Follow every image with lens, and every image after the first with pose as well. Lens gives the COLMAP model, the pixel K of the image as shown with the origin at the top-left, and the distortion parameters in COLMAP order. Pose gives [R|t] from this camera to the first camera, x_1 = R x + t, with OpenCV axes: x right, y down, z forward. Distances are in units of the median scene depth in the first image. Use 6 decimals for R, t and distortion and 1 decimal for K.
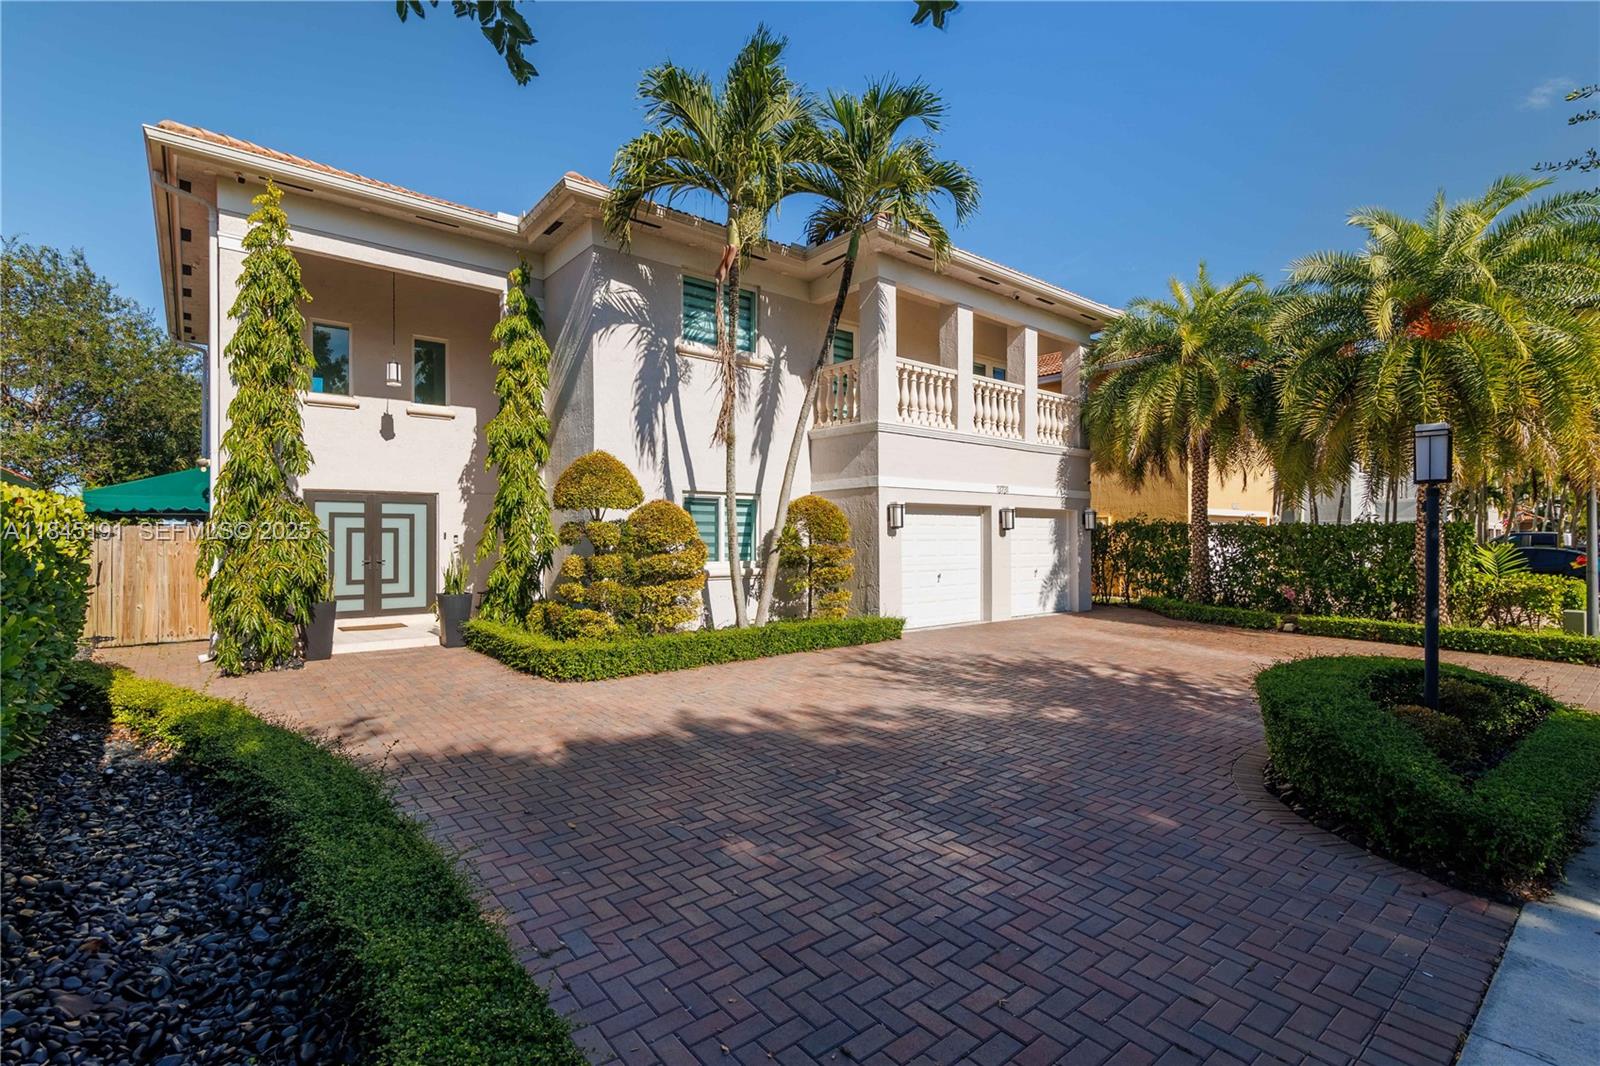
lens RADIAL K [[740.4, 0, 808.0], [0, 740.4, 536.8], [0, 0, 1]] dist [0.001106, -0.000341]
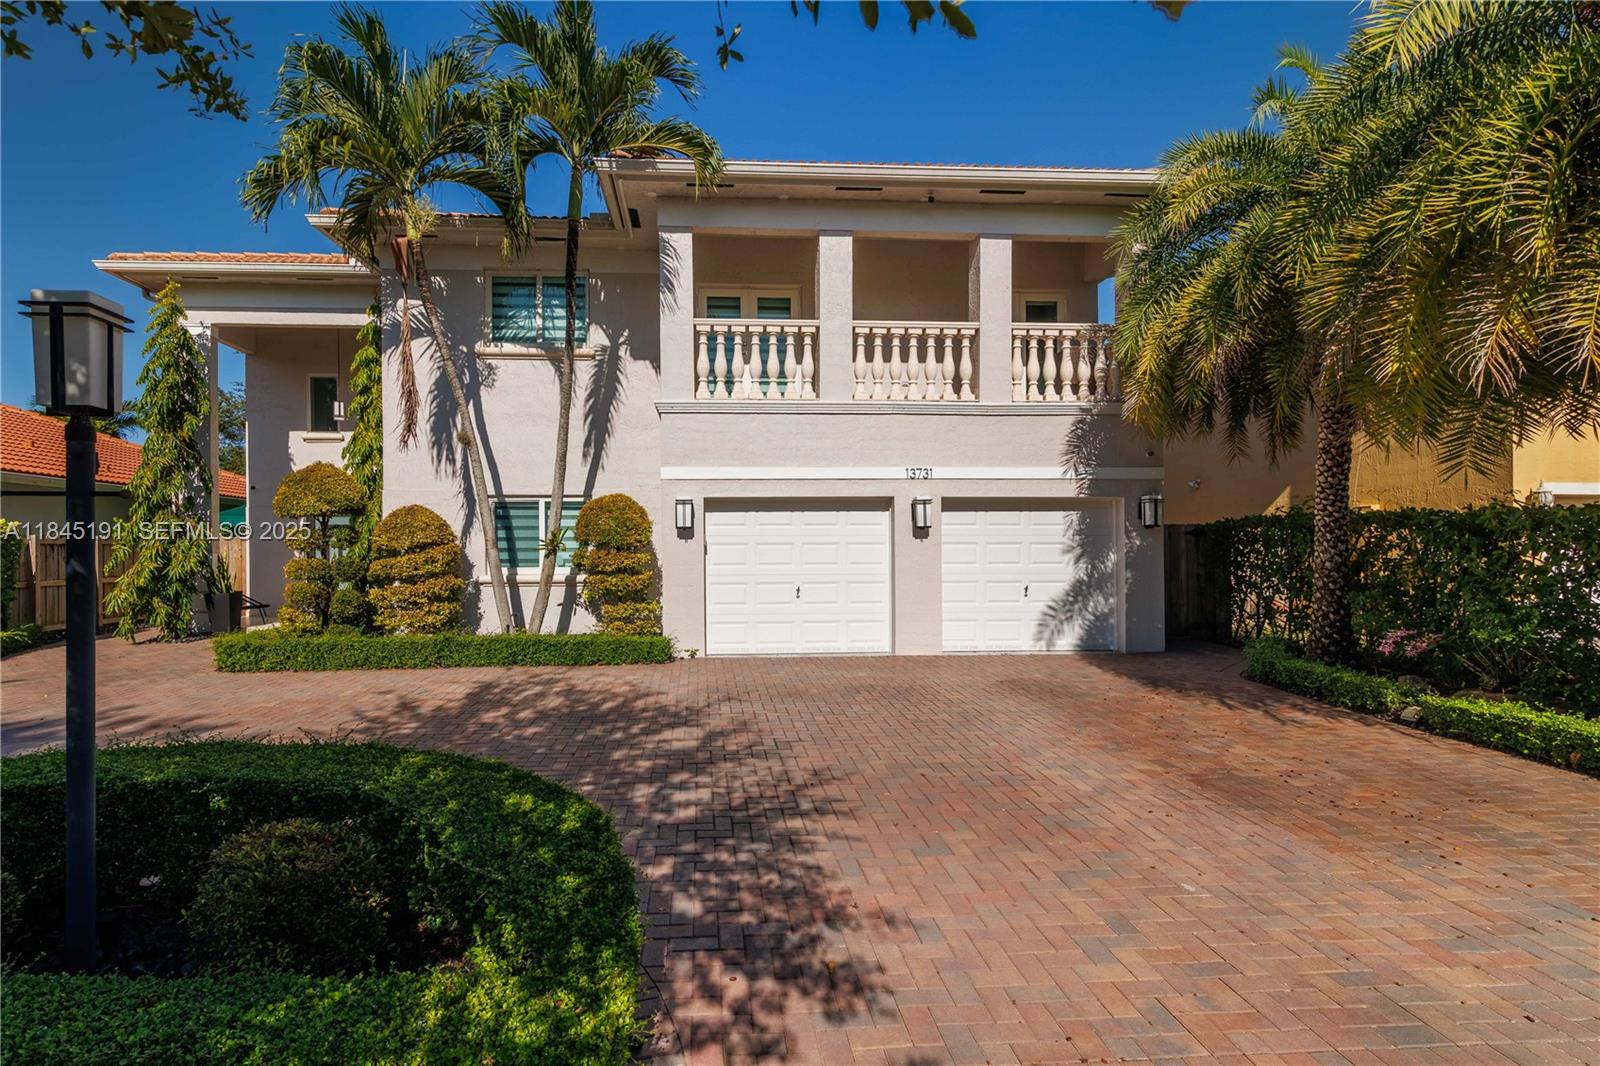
lens RADIAL K [[745.2, 0, 752.0], [0, 745.2, 562.6], [0, 0, 1]] dist [0.003405, 0.000535]
pose [[0.803914, 0.005044, -0.594725, 0.643340], [0.003770, 0.999901, 0.013577, 0.013528], [0.594734, -0.013157, 0.803815, 0.366839]]
